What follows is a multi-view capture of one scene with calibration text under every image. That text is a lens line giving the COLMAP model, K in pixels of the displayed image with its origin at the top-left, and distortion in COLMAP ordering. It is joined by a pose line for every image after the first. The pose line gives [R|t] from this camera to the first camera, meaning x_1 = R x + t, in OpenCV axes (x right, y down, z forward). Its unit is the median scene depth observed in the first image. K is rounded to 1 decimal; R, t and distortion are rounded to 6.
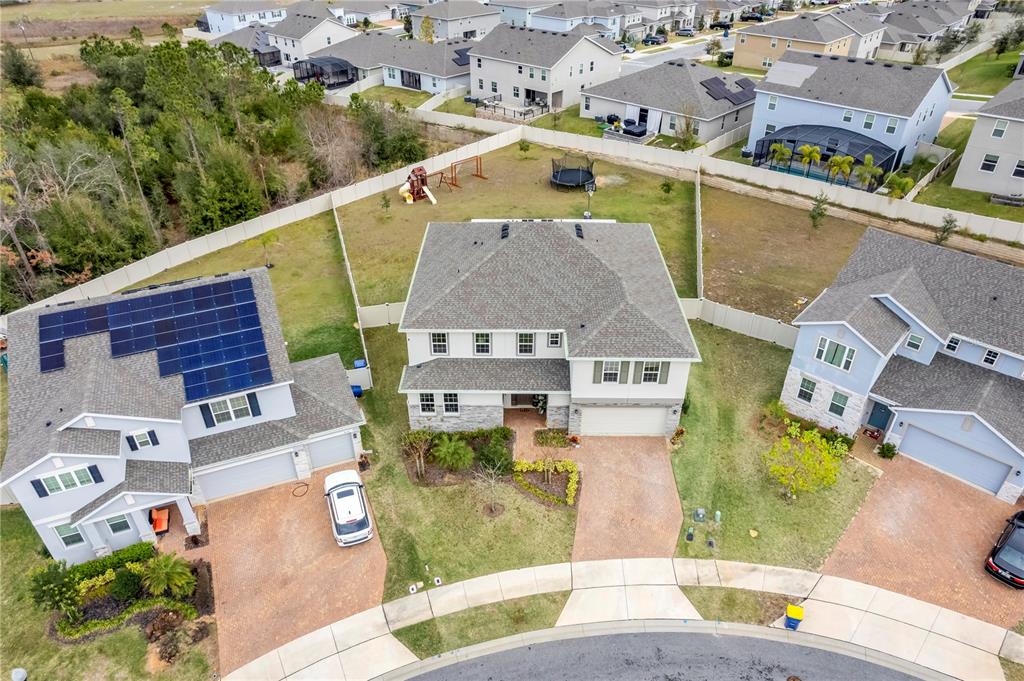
lens RADIAL K [[663.6, 0, 516.8], [0, 663.6, 330.8], [0, 0, 1]] dist [-0.069573, 0.062286]
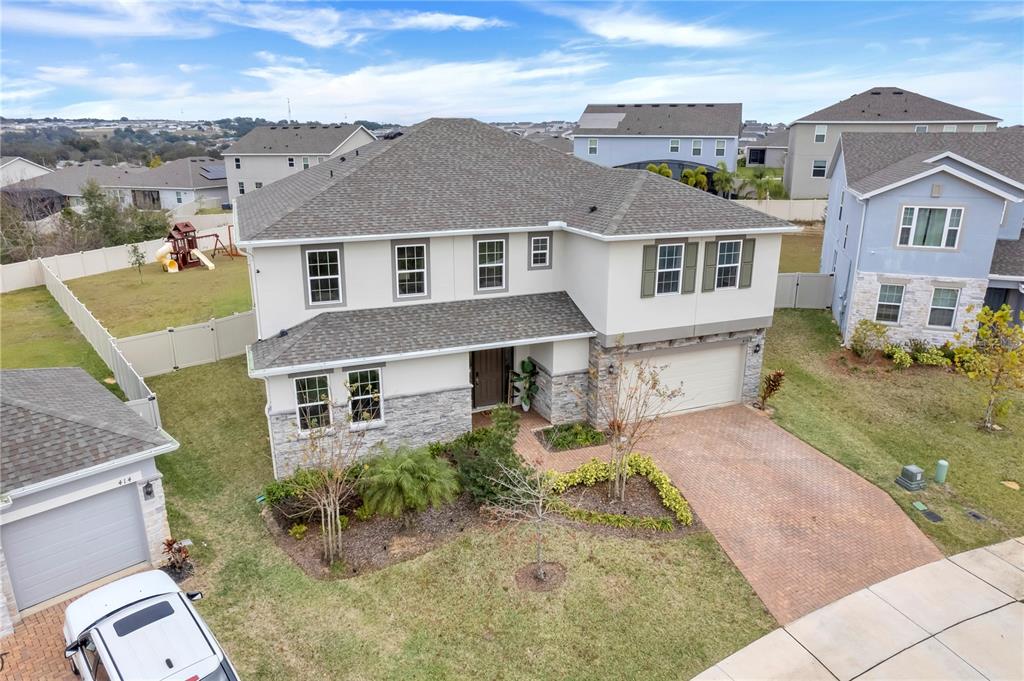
lens RADIAL K [[663.6, 0, 516.8], [0, 663.6, 330.8], [0, 0, 1]] dist [-0.069573, 0.062286]
pose [[0.922637, -0.110439, 0.369519, -0.170648], [0.208687, 0.948701, -0.237522, 0.201199], [-0.324331, 0.296260, 0.898354, 0.534743]]
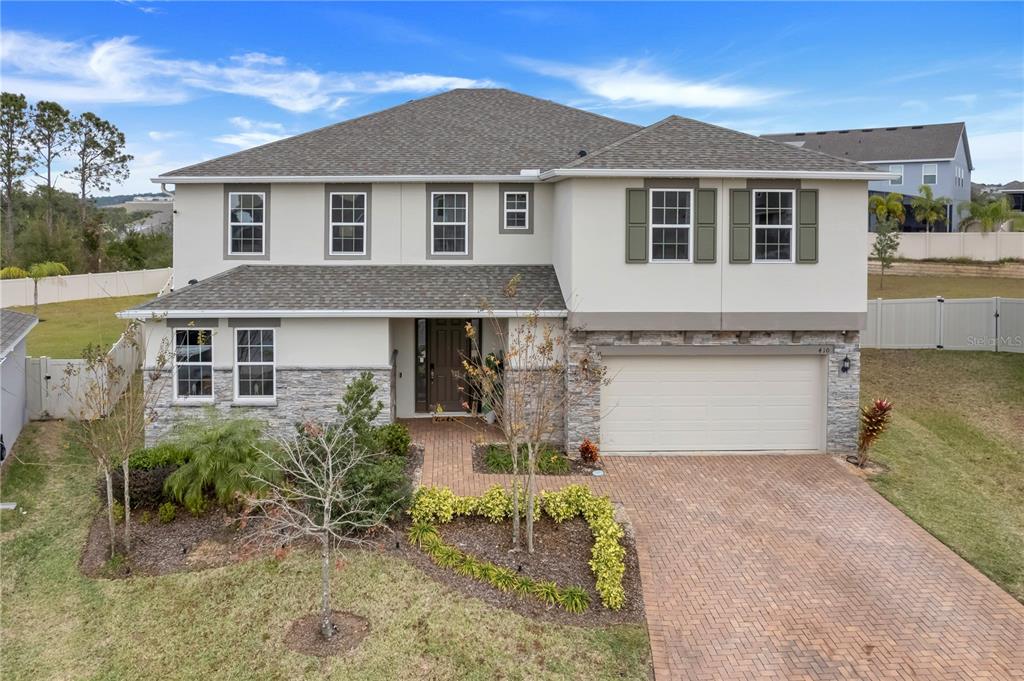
lens RADIAL K [[698.1, 0, 461.9], [0, 698.1, 219.4], [0, 0, 1]] dist [-0.064842, 0.050629]
pose [[0.999740, -0.004110, 0.022434, 0.011595], [0.015157, 0.854754, -0.518813, 0.250370], [-0.017043, 0.519018, 0.854594, 0.620803]]
